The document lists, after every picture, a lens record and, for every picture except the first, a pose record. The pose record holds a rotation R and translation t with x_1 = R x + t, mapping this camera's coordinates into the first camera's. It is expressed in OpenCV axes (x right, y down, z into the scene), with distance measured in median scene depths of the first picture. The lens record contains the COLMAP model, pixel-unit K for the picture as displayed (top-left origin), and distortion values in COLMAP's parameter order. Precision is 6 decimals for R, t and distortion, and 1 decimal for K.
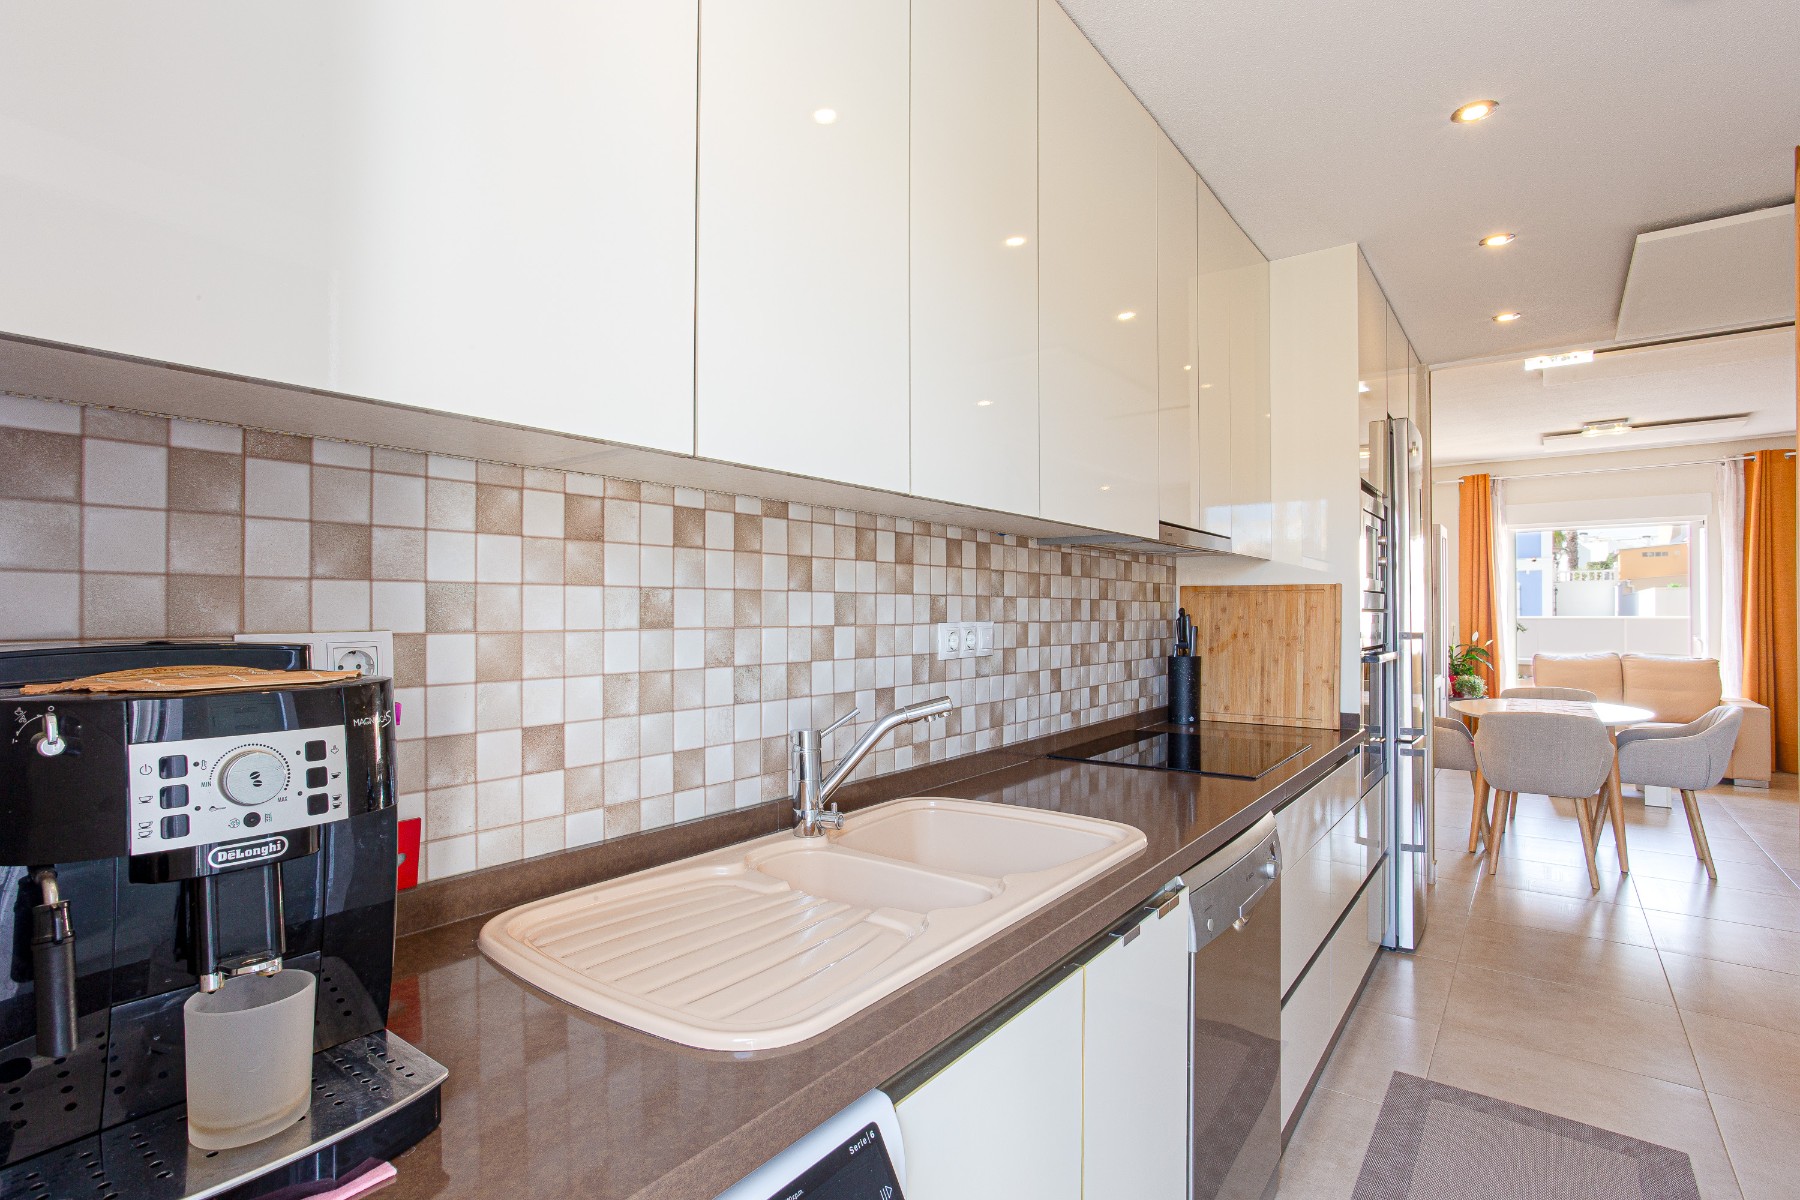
lens RADIAL K [[869.9, 0, 895.6], [0, 869.9, 610.9], [0, 0, 1]] dist [-0.030762, 0.014556]
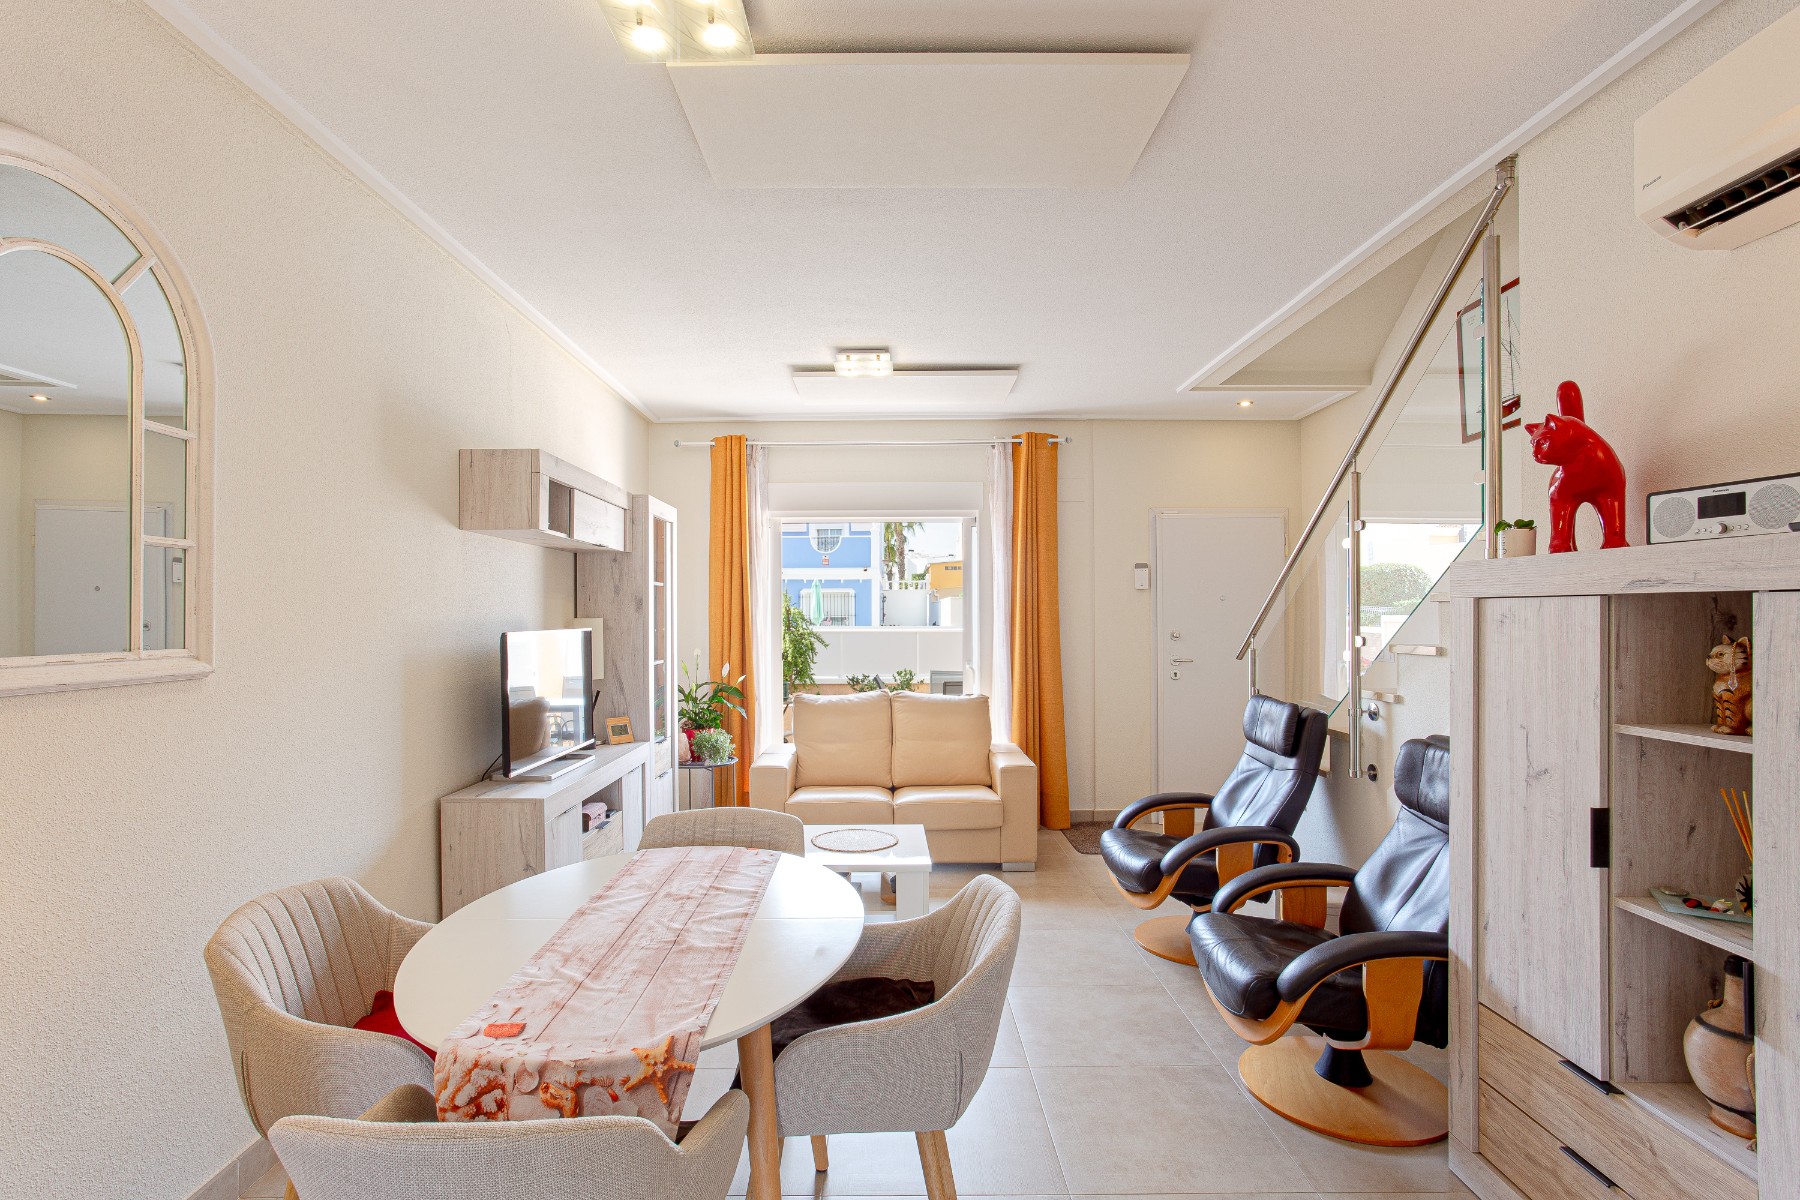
lens RADIAL K [[869.9, 0, 894.7], [0, 869.9, 607.4], [0, 0, 1]] dist [-0.030762, 0.014556]
pose [[0.796141, 0.005161, 0.605090, 0.369638], [-0.001325, 0.999976, -0.006786, -0.015575], [-0.605110, 0.004601, 0.796128, 0.376465]]
